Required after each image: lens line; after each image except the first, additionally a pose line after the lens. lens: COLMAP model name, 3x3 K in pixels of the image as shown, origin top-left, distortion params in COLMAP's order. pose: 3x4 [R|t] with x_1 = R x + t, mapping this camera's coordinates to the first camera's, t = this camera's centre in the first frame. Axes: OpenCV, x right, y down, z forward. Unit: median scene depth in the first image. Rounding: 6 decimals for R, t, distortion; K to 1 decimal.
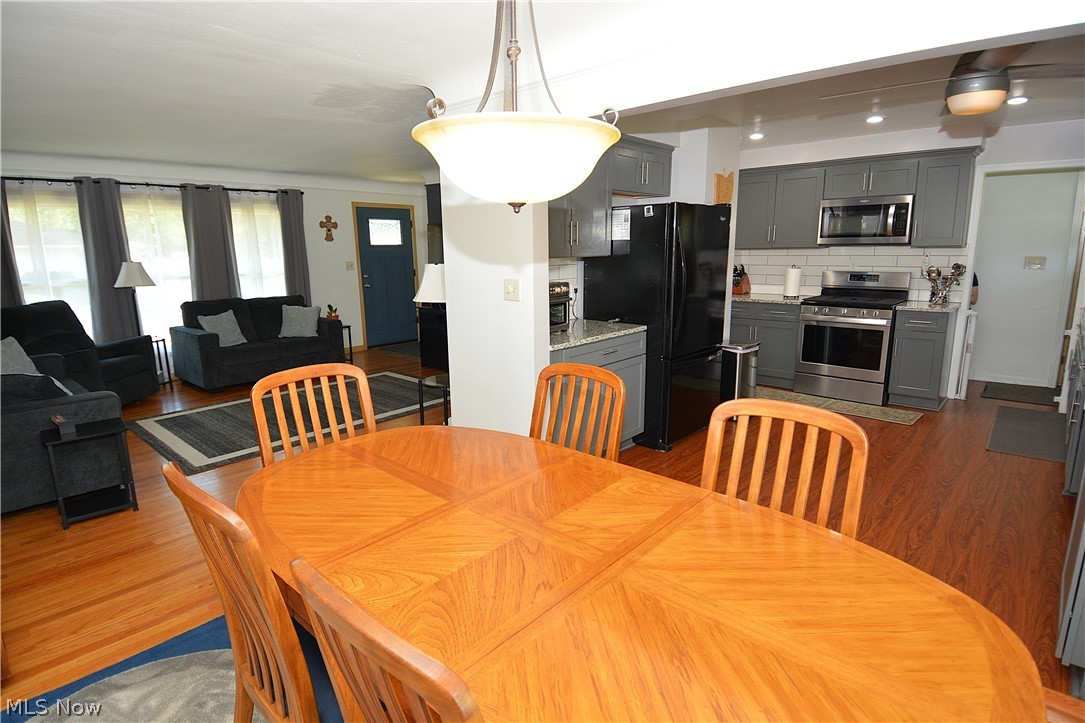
lens RADIAL K [[565.2, 0, 538.7], [0, 565.2, 361.6], [0, 0, 1]] dist [0.048026, -0.051266]
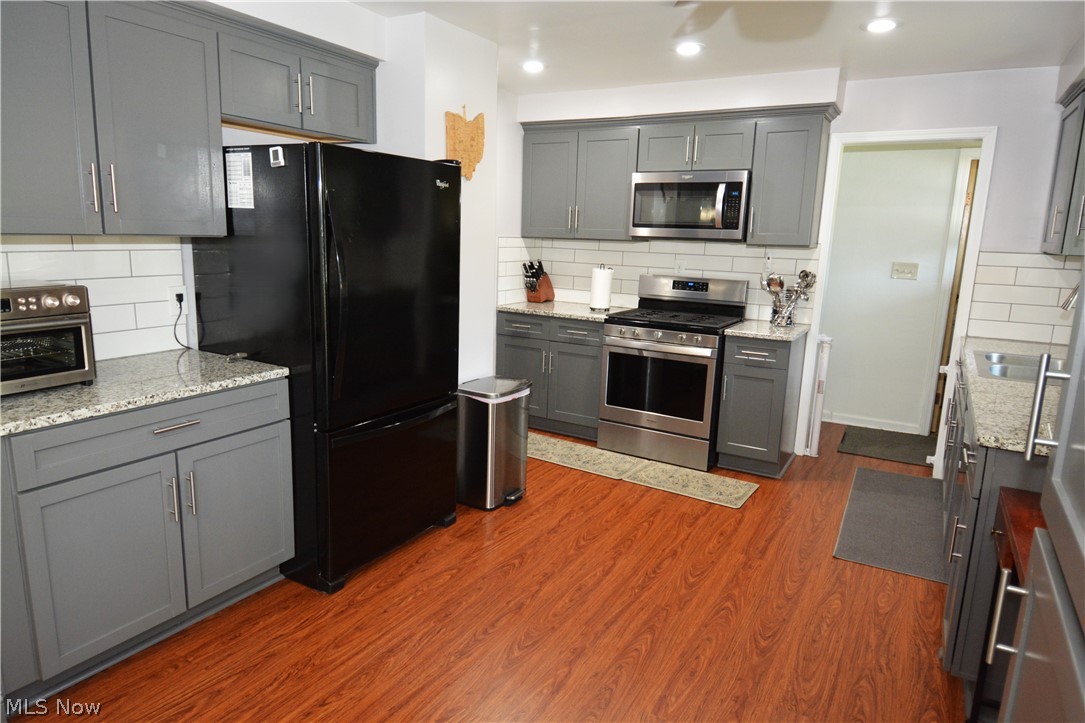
lens RADIAL K [[662.2, 0, 537.2], [0, 662.2, 360.2], [0, 0, 1]] dist [0.030121, -0.002606]
pose [[0.978343, 0.004305, 0.206946, 0.220930], [-0.003257, 0.999980, -0.005406, -0.051059], [-0.206965, 0.004615, 0.978337, 0.241185]]
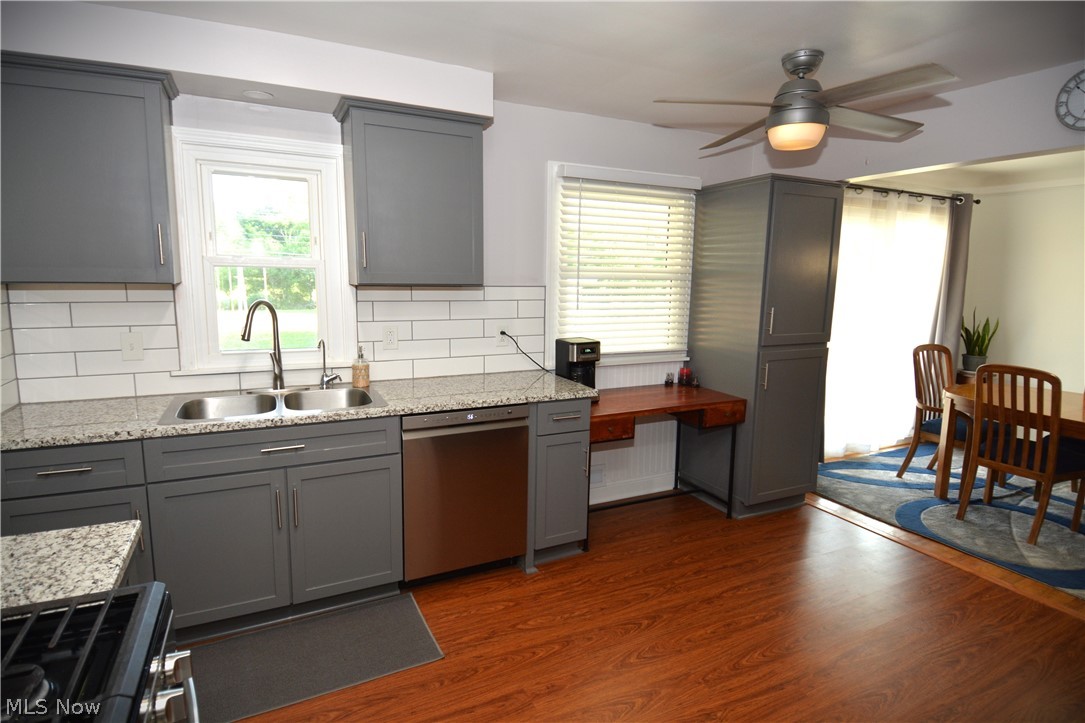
lens RADIAL K [[565.2, 0, 538.7], [0, 565.2, 361.6], [0, 0, 1]] dist [0.048026, -0.051266]
pose [[-0.931979, -0.057379, 0.357941, 0.396918], [0.066464, 0.943611, 0.324316, -0.215798], [-0.356366, 0.326046, -0.875612, 1.030288]]
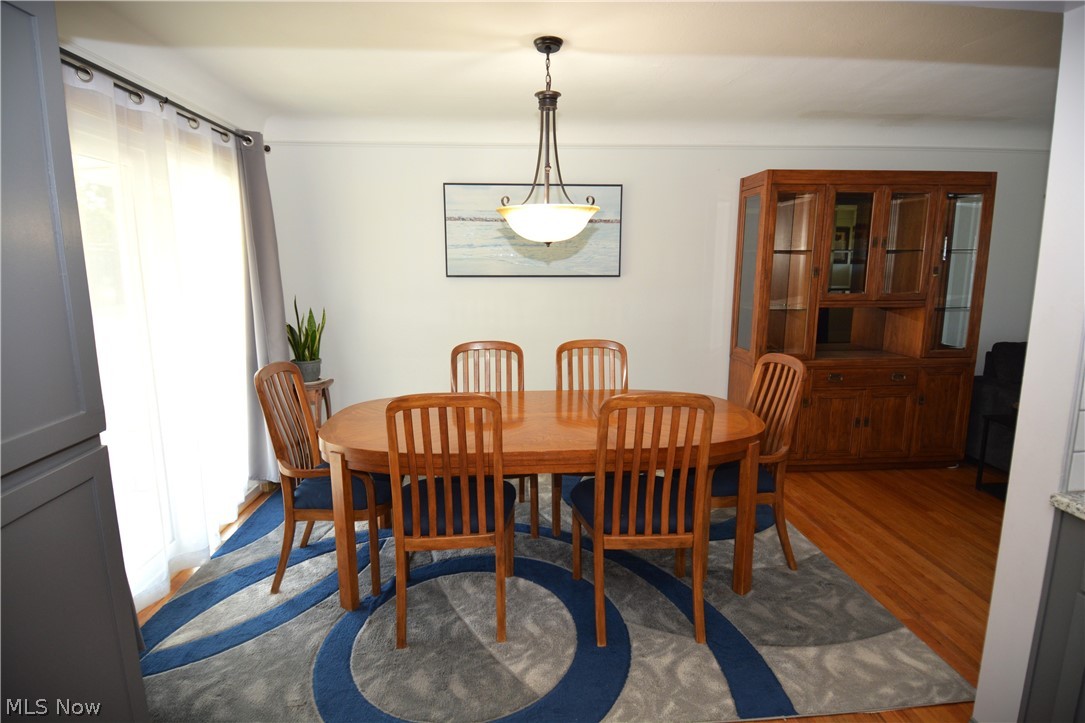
lens RADIAL K [[565.2, 0, 538.7], [0, 565.2, 361.6], [0, 0, 1]] dist [0.048026, -0.051266]
pose [[-0.695296, 0.139528, -0.705050, 0.359846], [-0.127650, 0.941406, 0.312187, -0.126225], [0.707297, 0.307062, -0.636745, 0.593512]]
